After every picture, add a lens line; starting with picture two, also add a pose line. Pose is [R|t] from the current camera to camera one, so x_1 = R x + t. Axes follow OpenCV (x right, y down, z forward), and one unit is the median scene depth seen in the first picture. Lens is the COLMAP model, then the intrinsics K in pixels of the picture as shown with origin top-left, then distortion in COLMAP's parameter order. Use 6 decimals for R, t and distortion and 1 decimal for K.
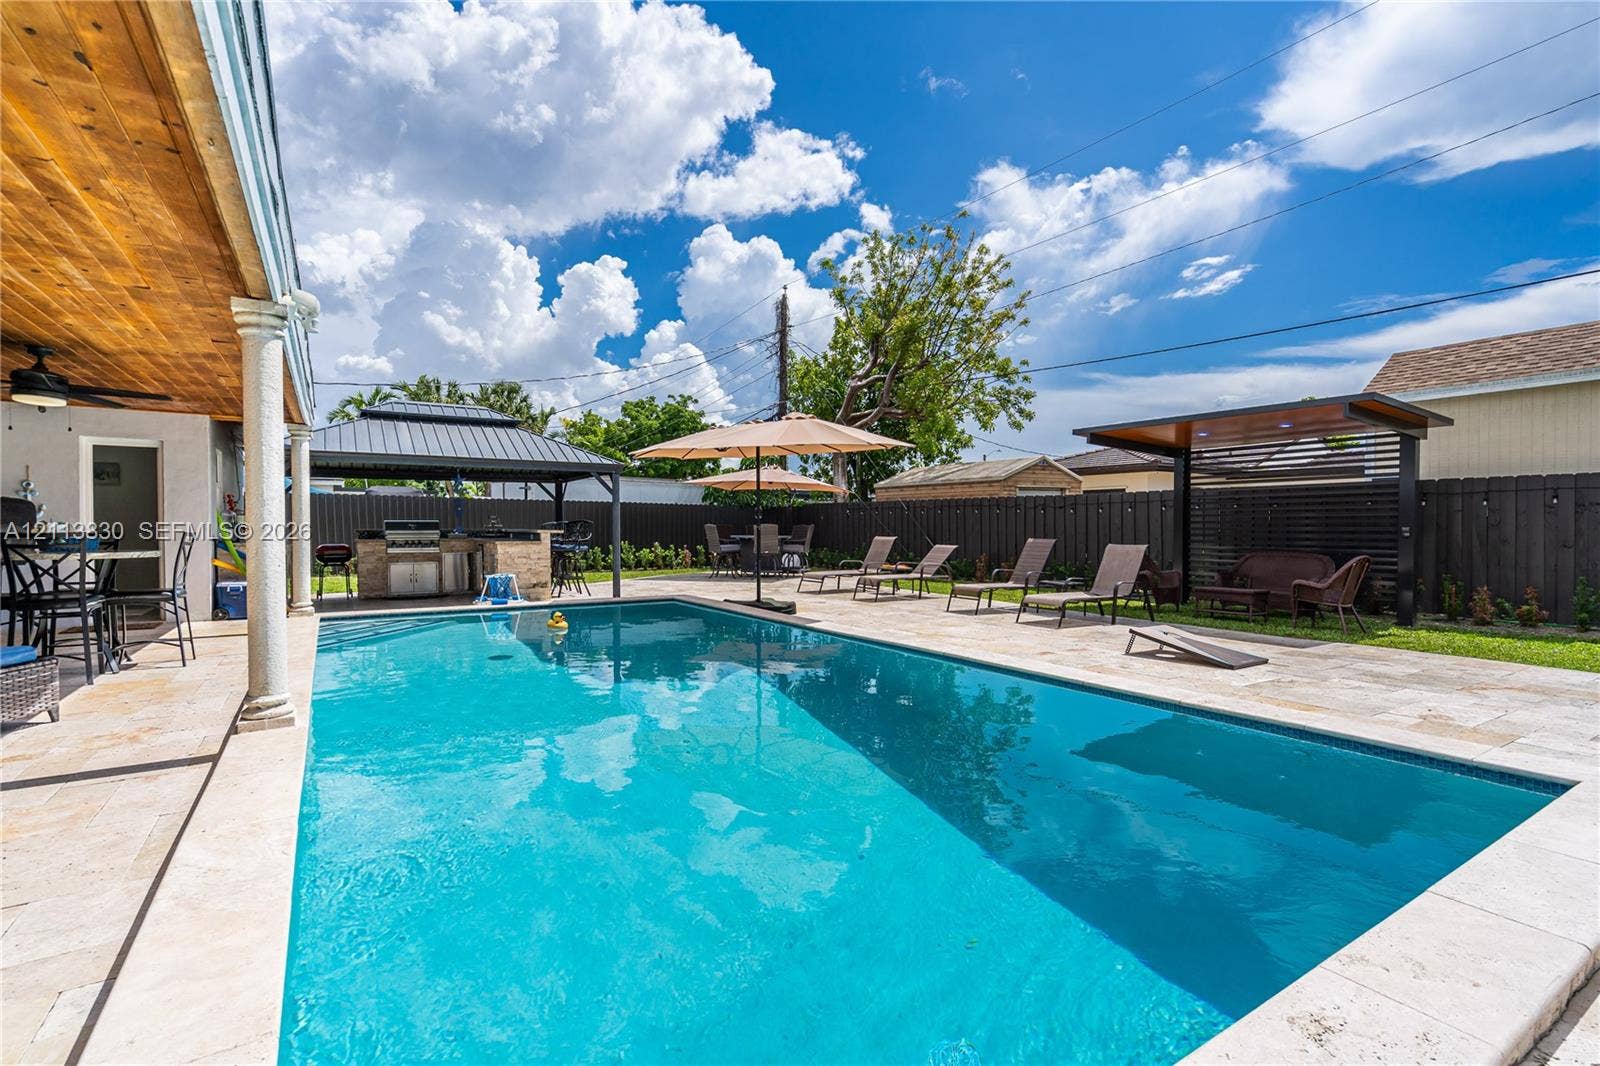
lens RADIAL K [[733.4, 0, 794.5], [0, 733.4, 540.2], [0, 0, 1]] dist [-0.000751, 0.001015]
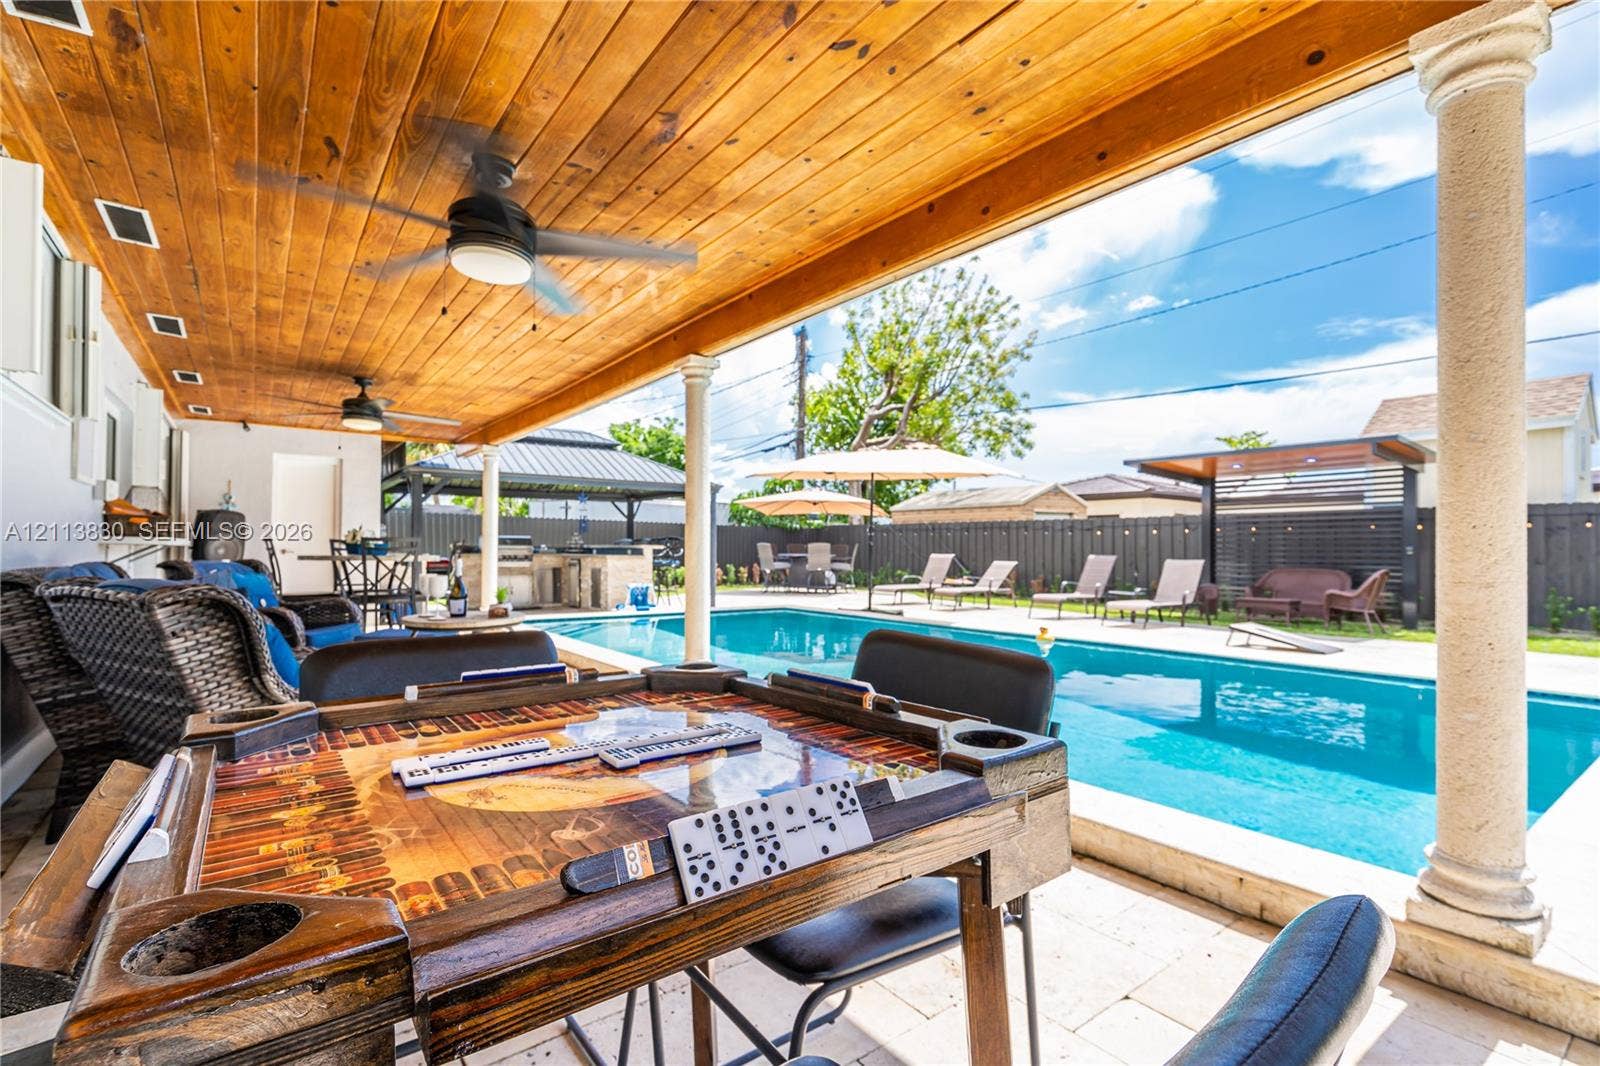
lens RADIAL K [[734.6, 0, 803.2], [0, 734.6, 550.7], [0, 0, 1]] dist [0.000121, 0.000020]
pose [[0.997284, 0.006072, 0.073399, -0.113585], [-0.004731, 0.999819, -0.018433, 0.007297], [-0.073498, 0.018036, 0.997132, -0.055389]]
